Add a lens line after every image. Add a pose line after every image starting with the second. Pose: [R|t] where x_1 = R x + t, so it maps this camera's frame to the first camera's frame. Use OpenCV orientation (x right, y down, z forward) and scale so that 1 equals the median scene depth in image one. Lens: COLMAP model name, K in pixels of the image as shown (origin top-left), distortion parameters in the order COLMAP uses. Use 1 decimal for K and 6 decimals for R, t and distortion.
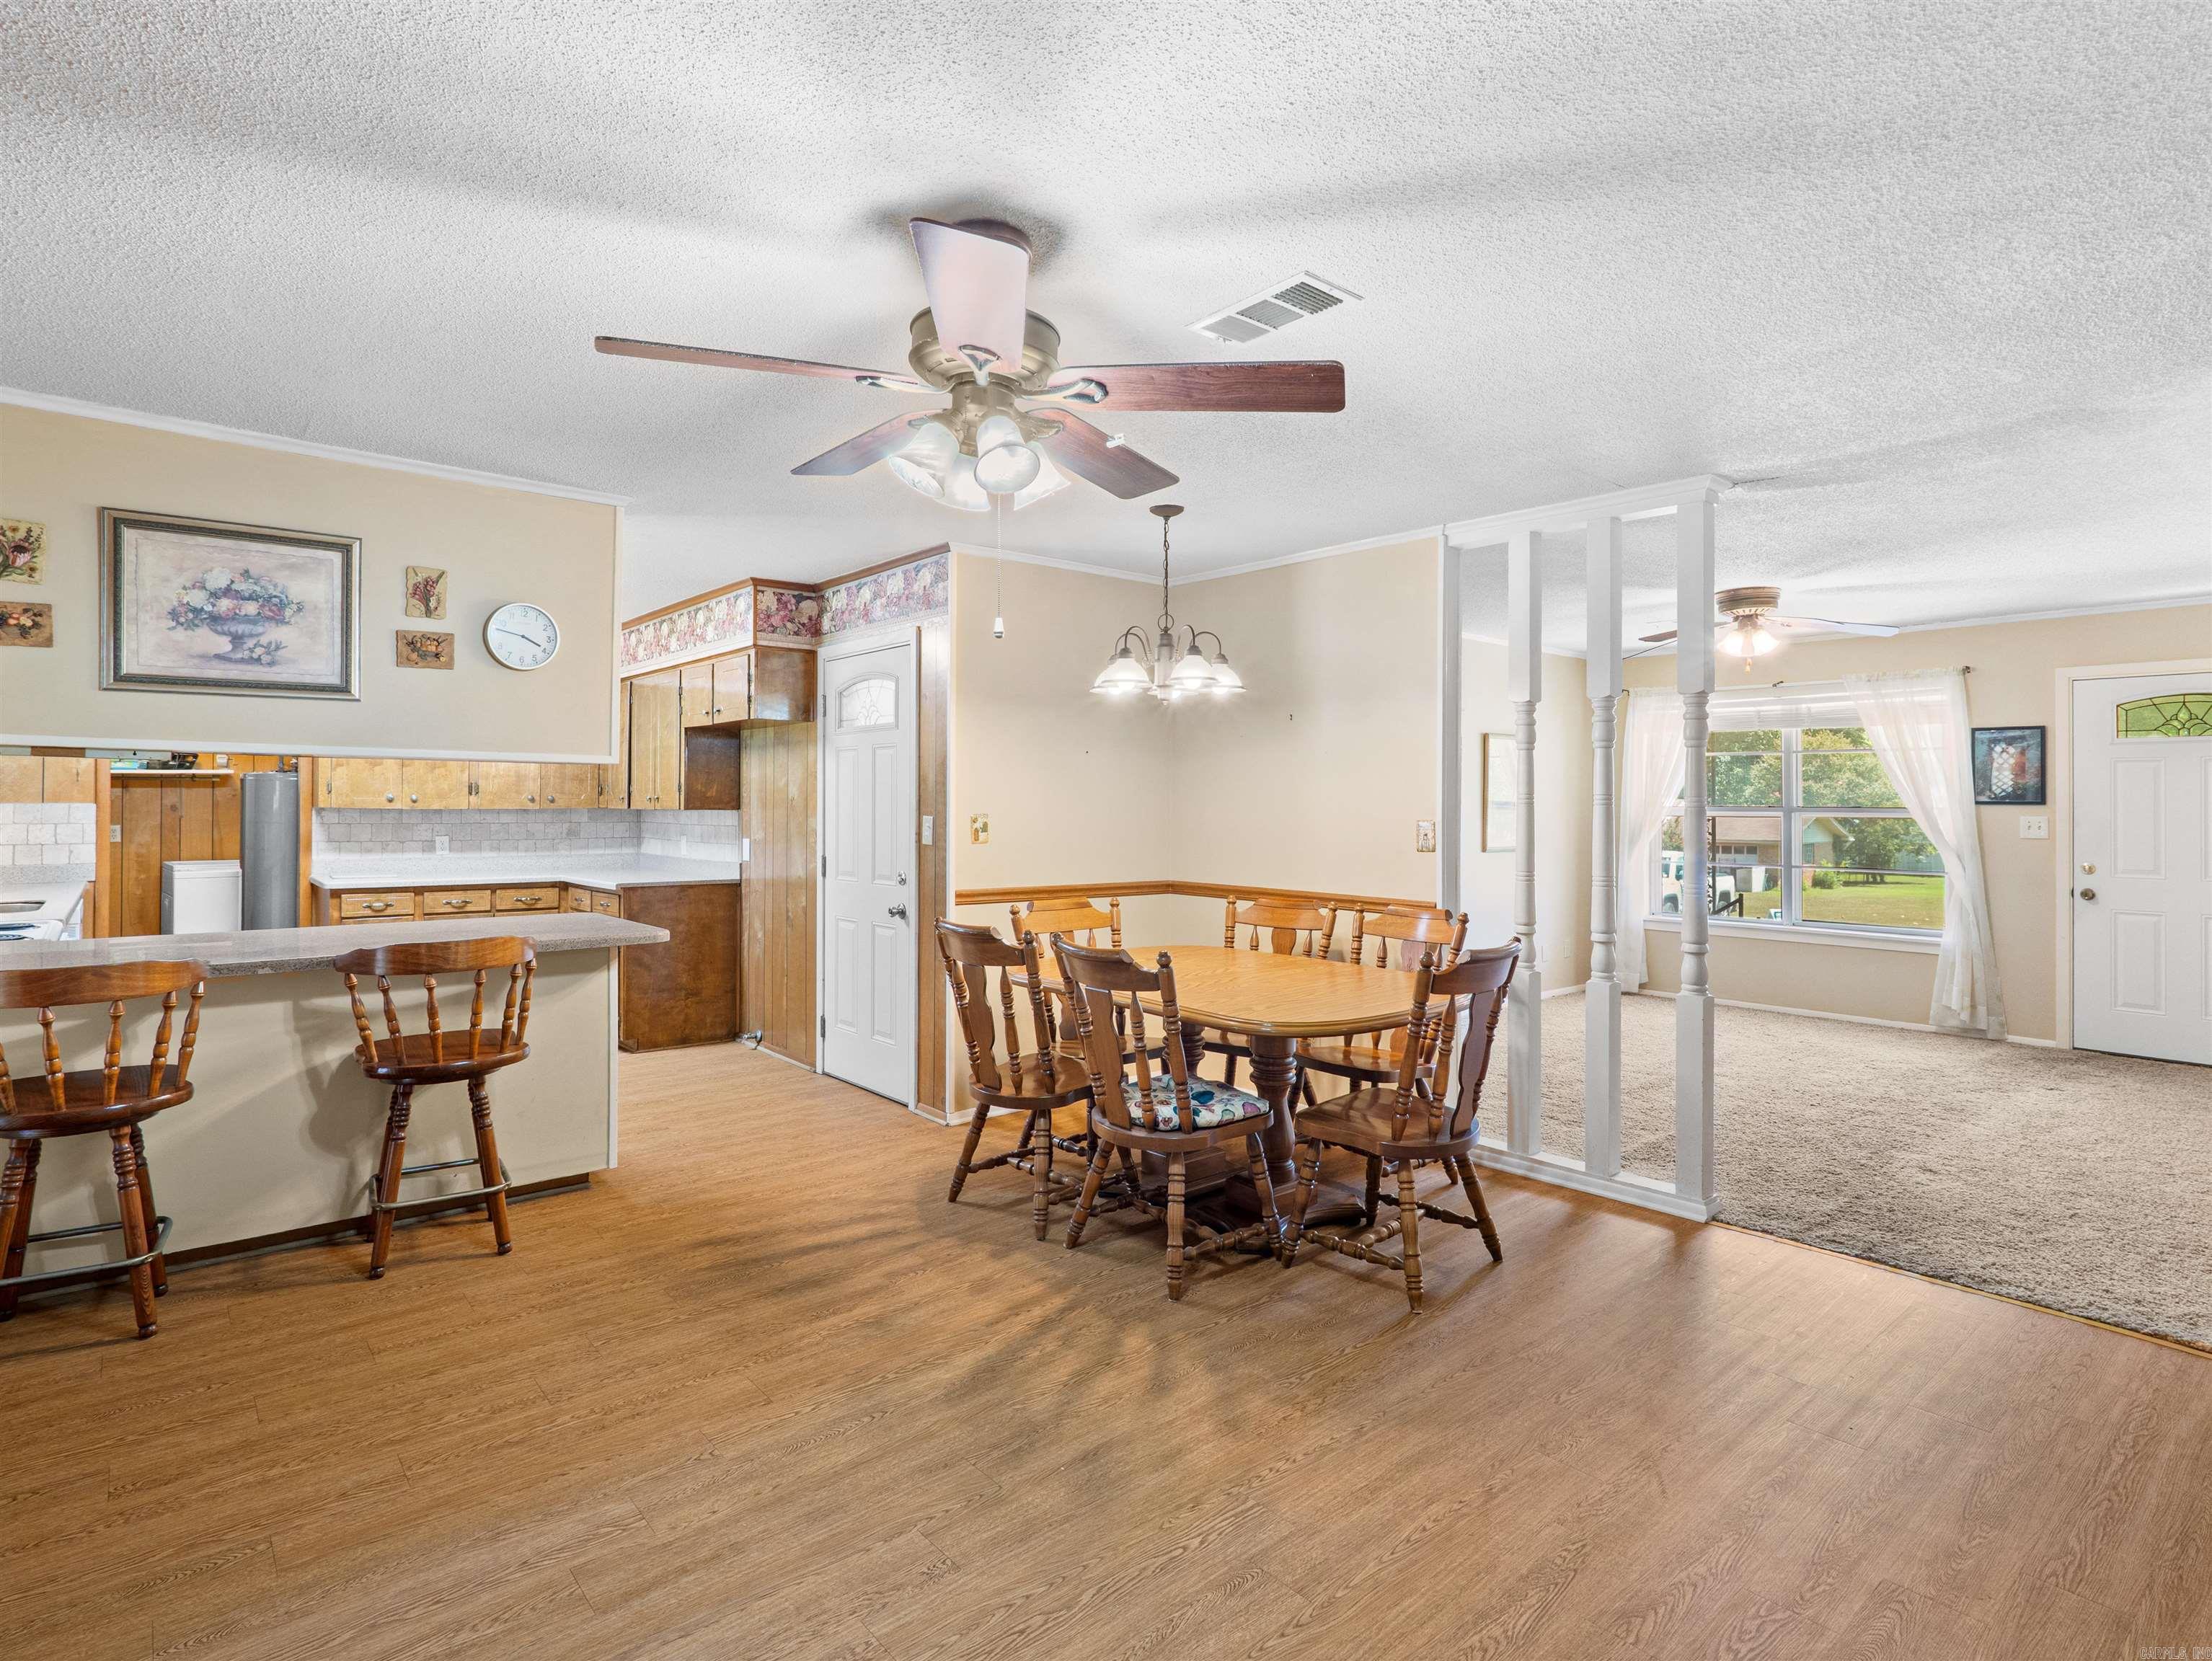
lens RADIAL K [[1156.0, 0, 1115.0], [0, 1156.0, 791.3], [0, 0, 1]] dist [-0.009536, 0.002004]
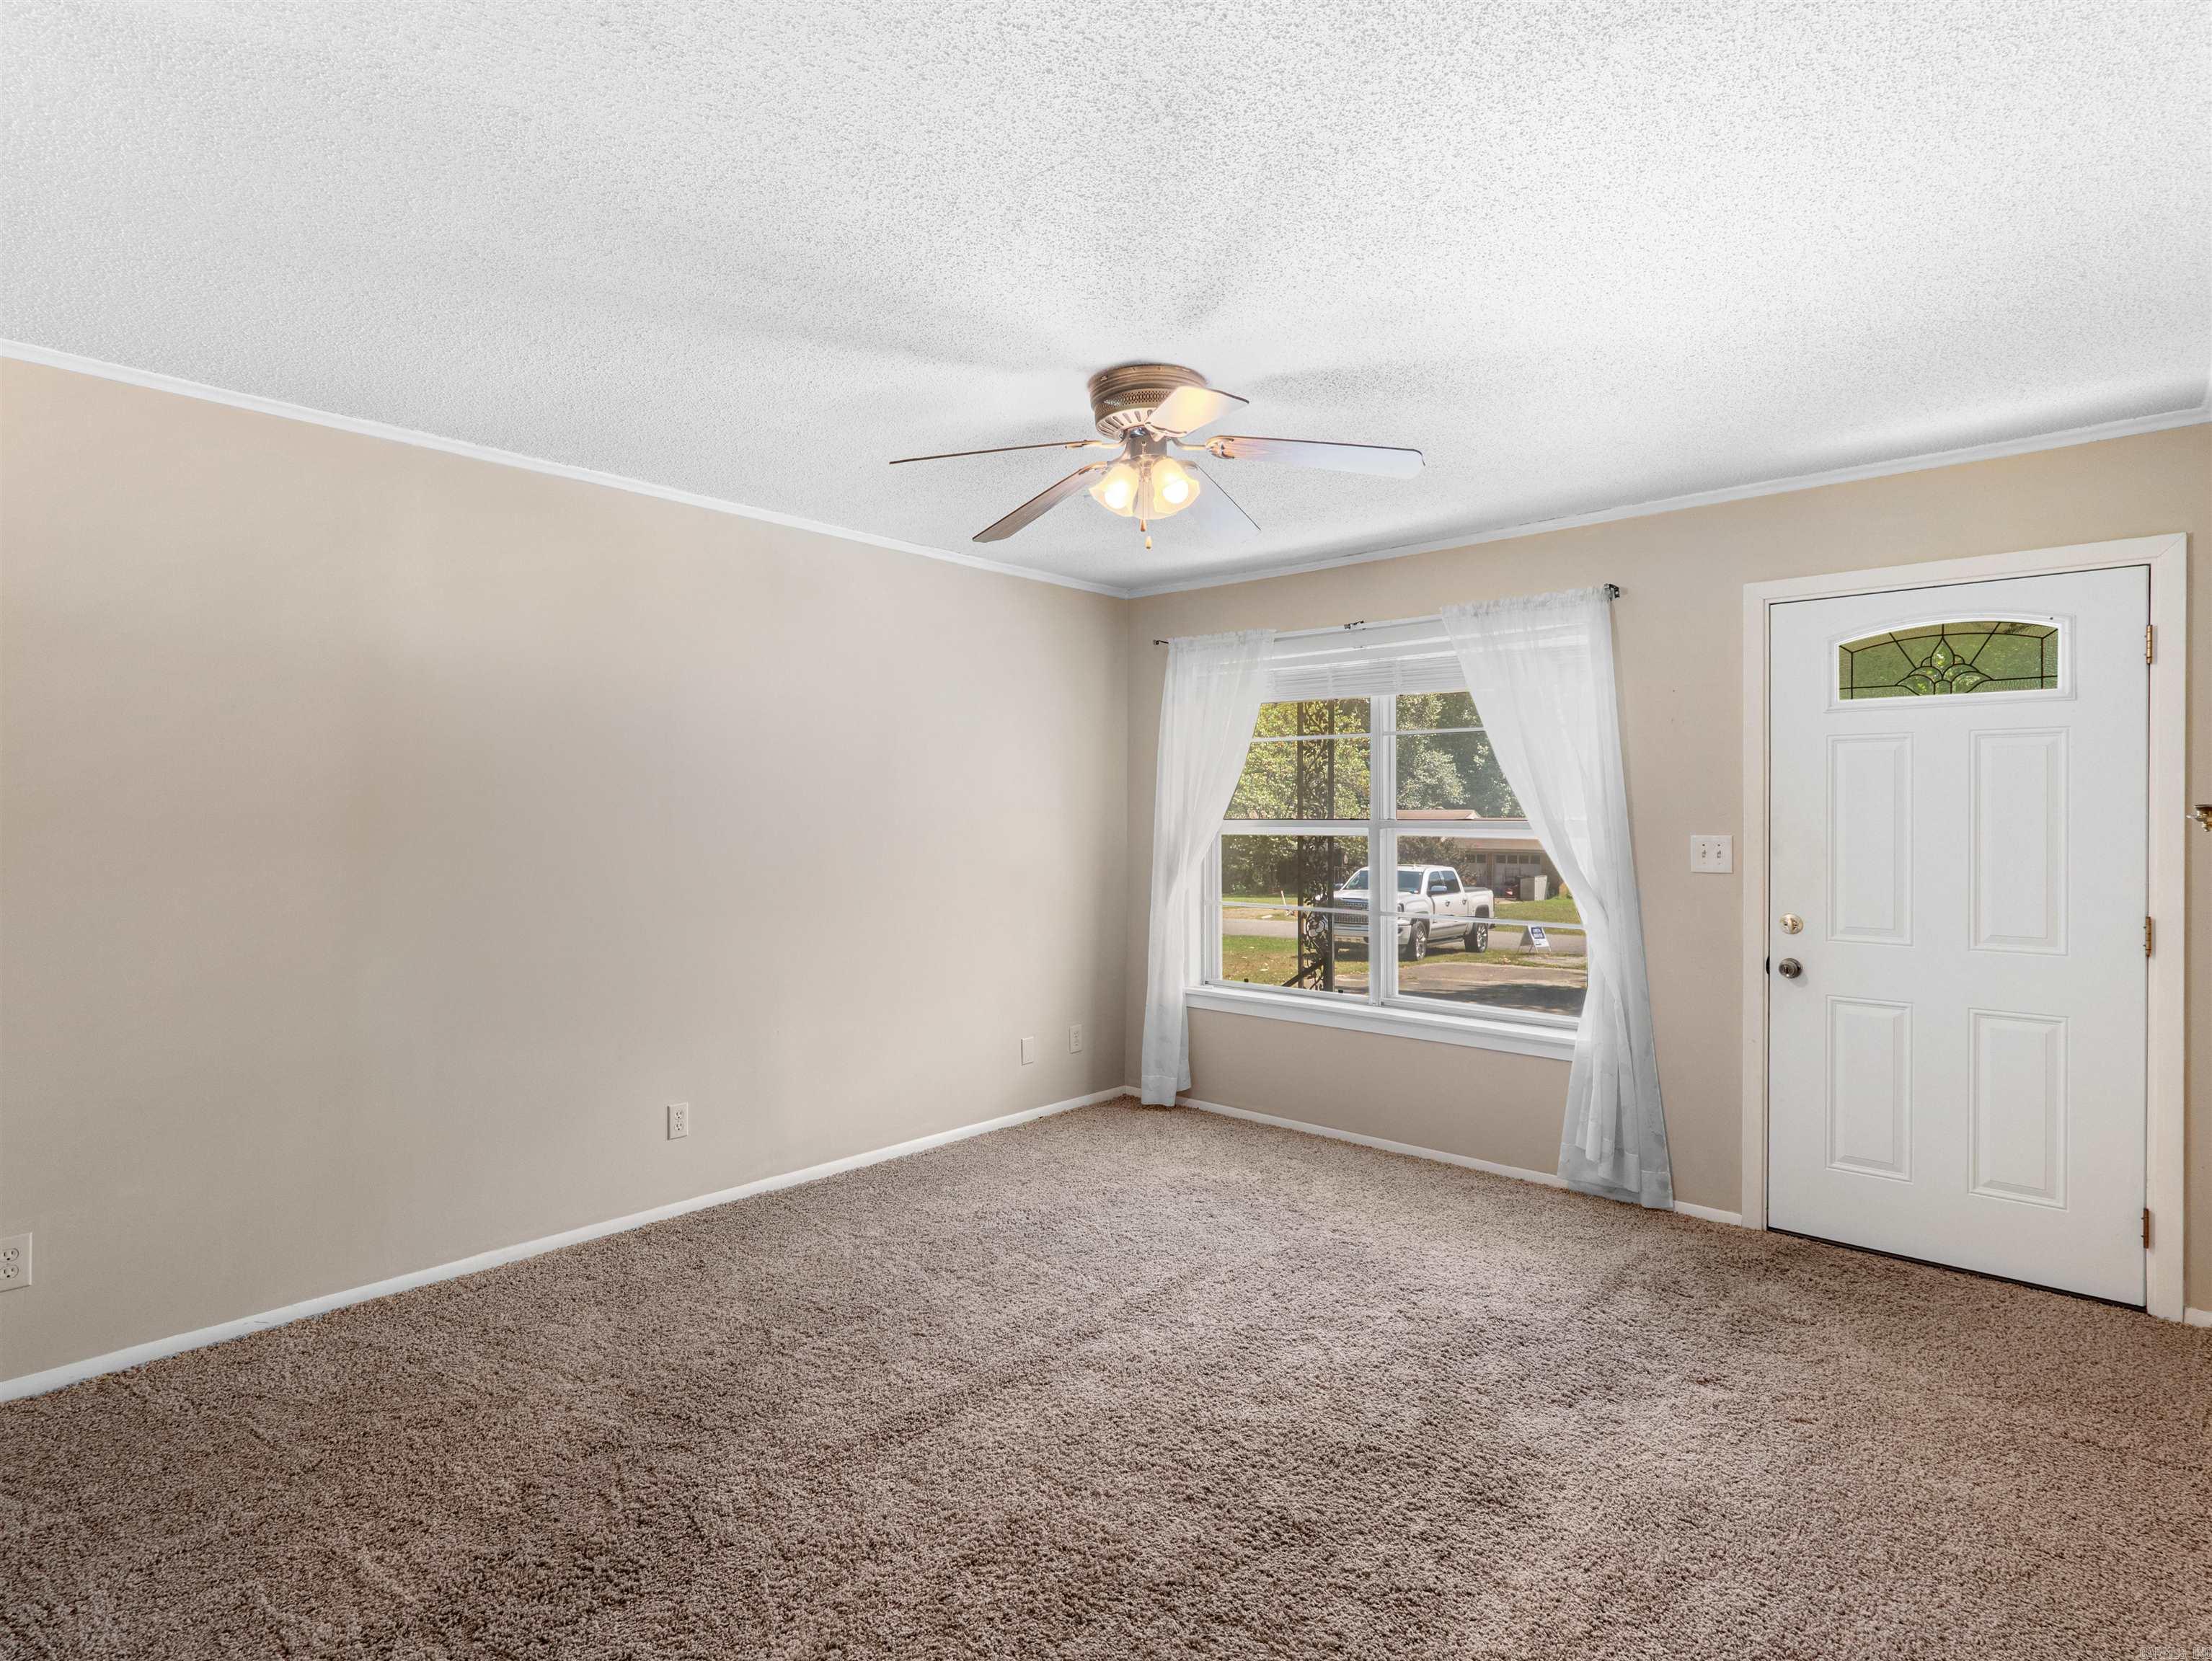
lens RADIAL K [[1156.0, 0, 1097.3], [0, 1156.0, 815.7], [0, 0, 1]] dist [-0.009536, 0.002004]
pose [[0.991706, -0.003186, 0.128487, 0.401726], [0.001874, 0.999945, 0.010335, 0.004977], [-0.128513, -0.010008, 0.991657, 0.443150]]
